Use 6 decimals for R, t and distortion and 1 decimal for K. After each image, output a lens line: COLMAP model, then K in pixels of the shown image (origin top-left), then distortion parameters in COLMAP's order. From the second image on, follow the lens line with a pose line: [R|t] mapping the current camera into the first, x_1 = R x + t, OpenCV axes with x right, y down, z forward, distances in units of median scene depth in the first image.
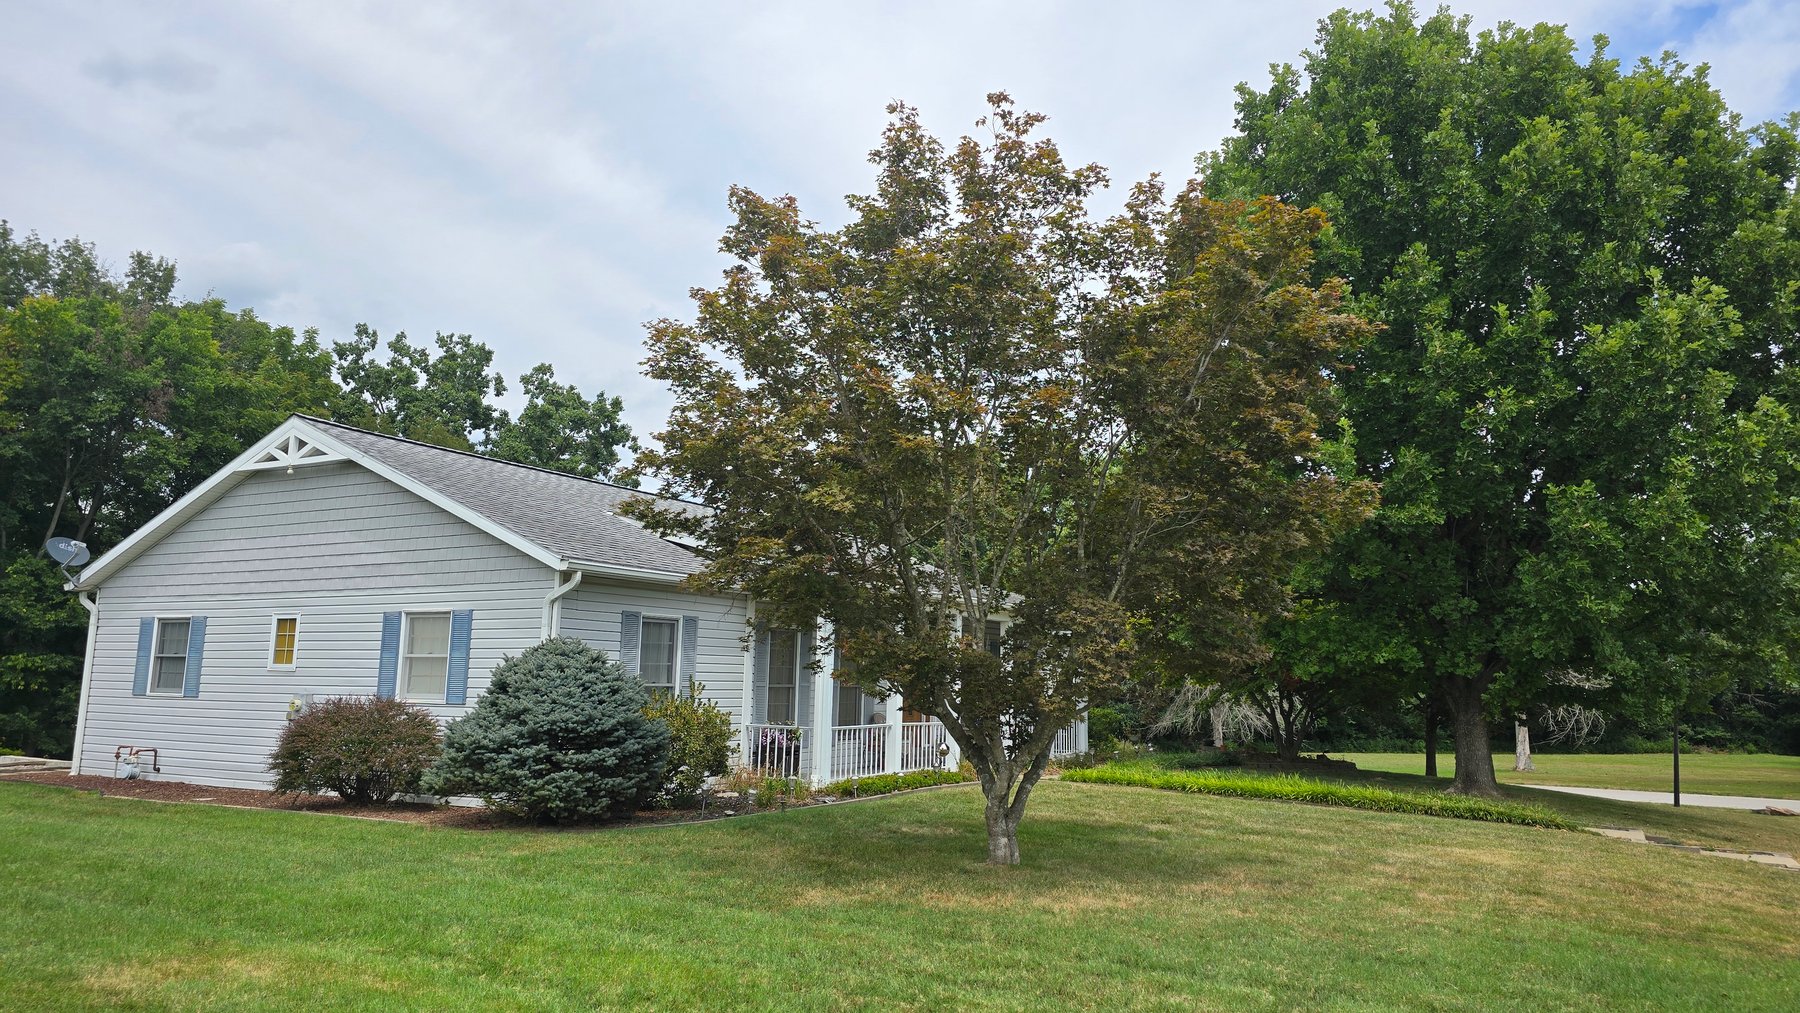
lens RADIAL K [[1210.0, 0, 901.5], [0, 1210.0, 491.6], [0, 0, 1]] dist [0.060421, -0.048460]
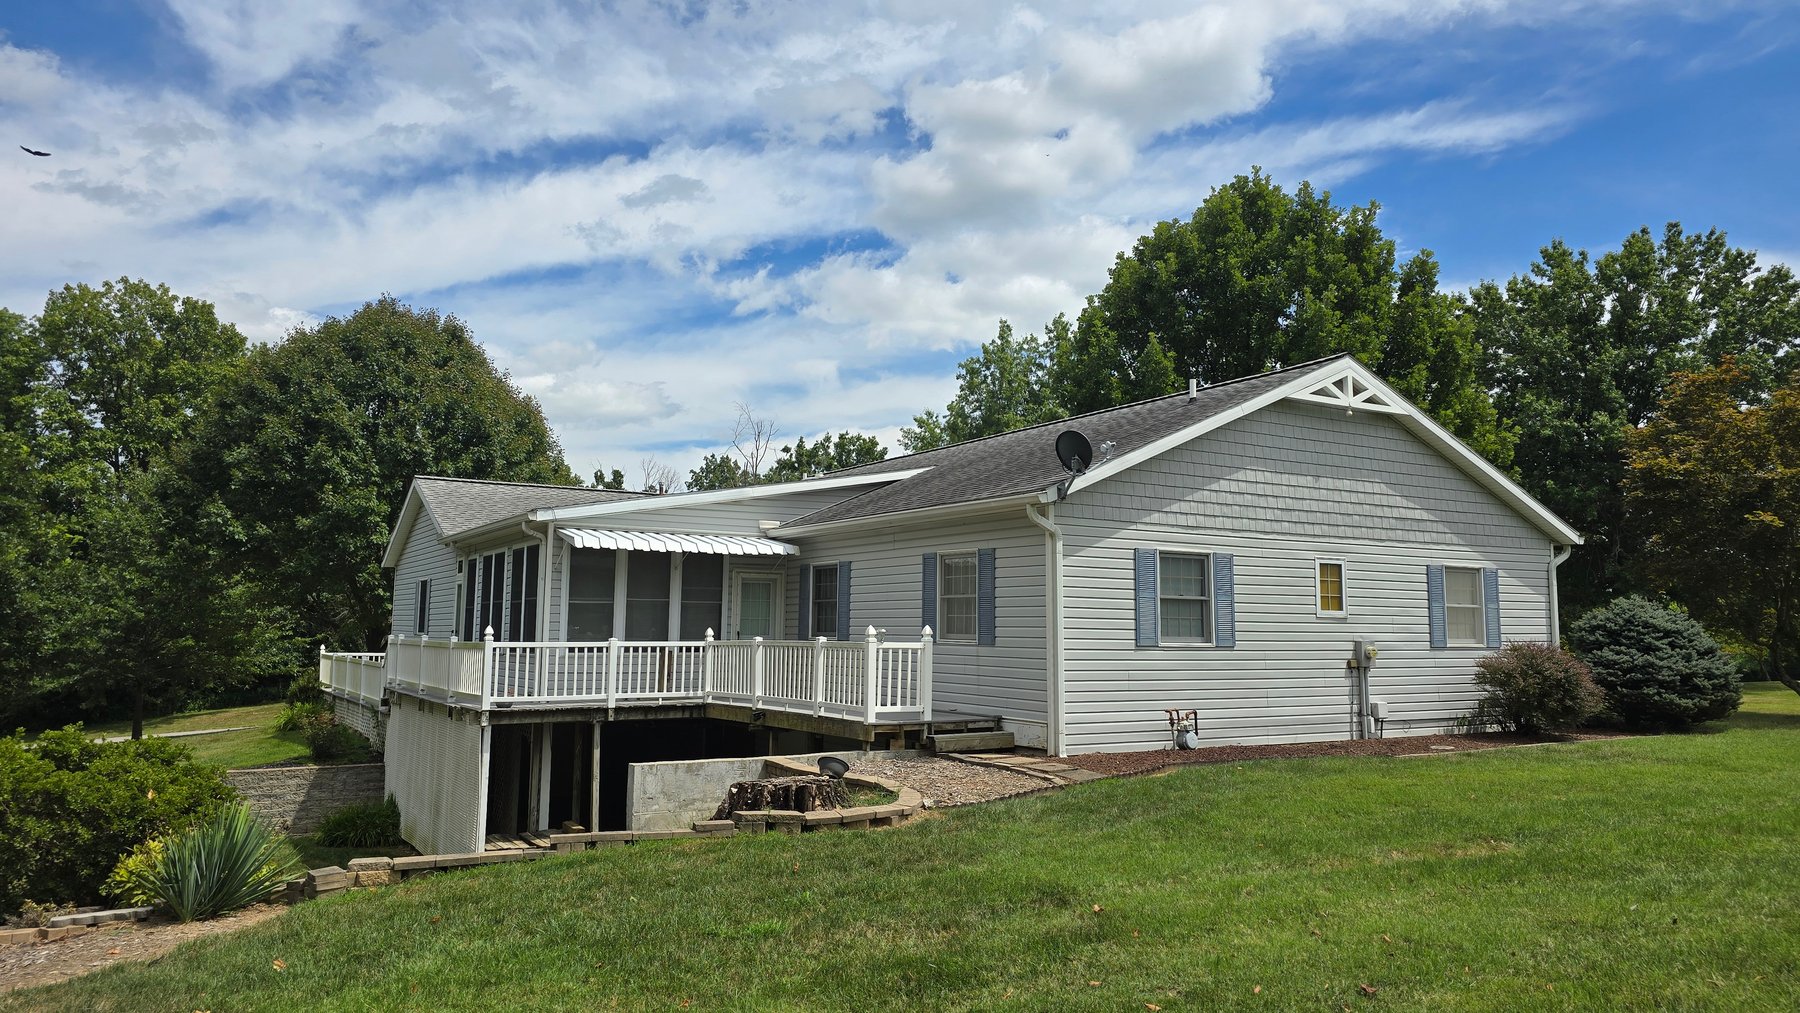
lens RADIAL K [[1210.0, 0, 921.5], [0, 1210.0, 462.8], [0, 0, 1]] dist [0.060421, -0.048460]
pose [[0.482273, 0.099648, 0.870335, -1.487887], [-0.141424, 0.989334, -0.034906, 0.103132], [-0.864530, -0.106251, 0.491222, 0.809880]]
